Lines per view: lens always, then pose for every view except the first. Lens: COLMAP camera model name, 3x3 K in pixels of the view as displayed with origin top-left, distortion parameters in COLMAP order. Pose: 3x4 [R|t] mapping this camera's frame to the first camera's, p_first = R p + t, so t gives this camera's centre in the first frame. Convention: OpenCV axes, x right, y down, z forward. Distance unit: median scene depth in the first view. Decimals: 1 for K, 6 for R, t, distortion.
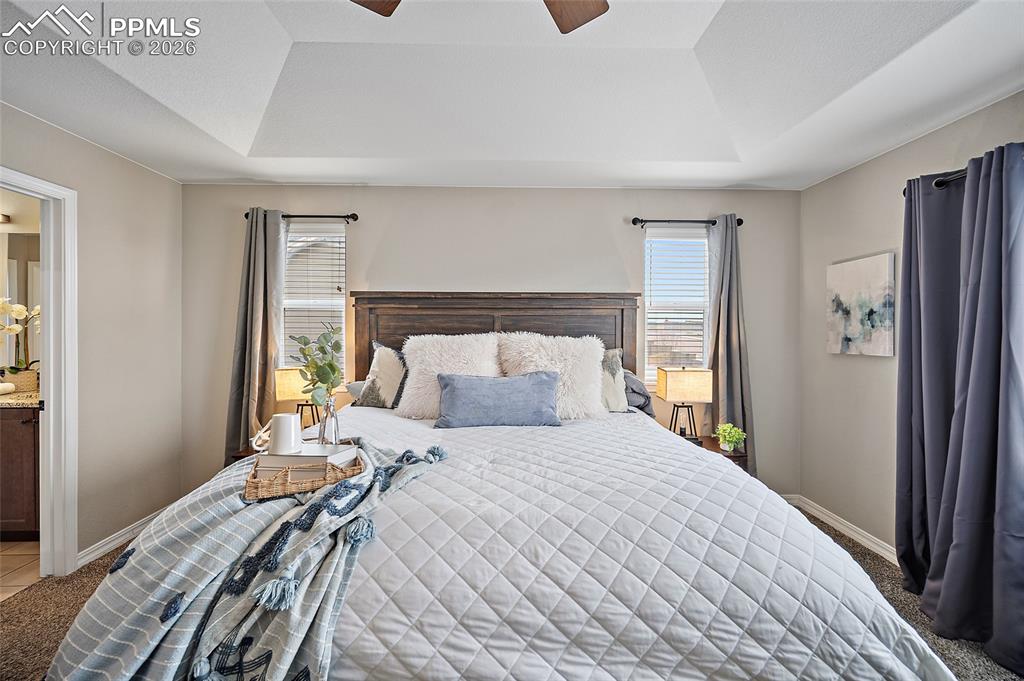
lens RADIAL K [[407.5, 0, 514.4], [0, 407.5, 342.5], [0, 0, 1]] dist [-0.002704, -0.000096]
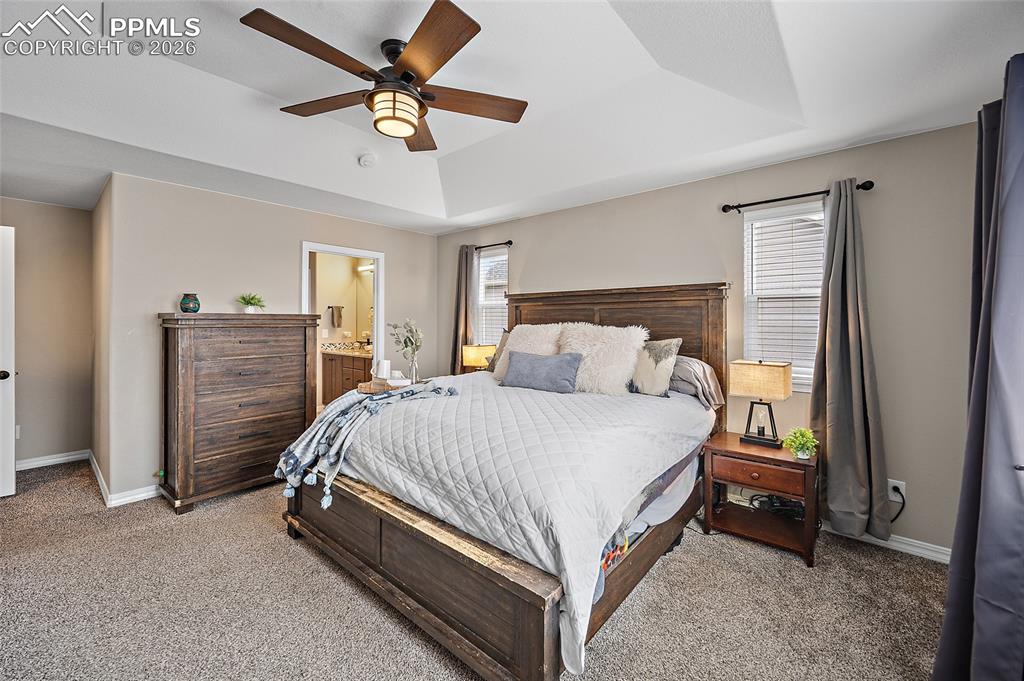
lens RADIAL K [[407.5, 0, 514.4], [0, 407.5, 342.5], [0, 0, 1]] dist [-0.002704, -0.000096]
pose [[0.742363, 0.032892, -0.669190, 0.638926], [-0.020041, 0.999437, 0.026891, 0.005081], [0.669698, -0.006552, 0.742604, -0.064091]]
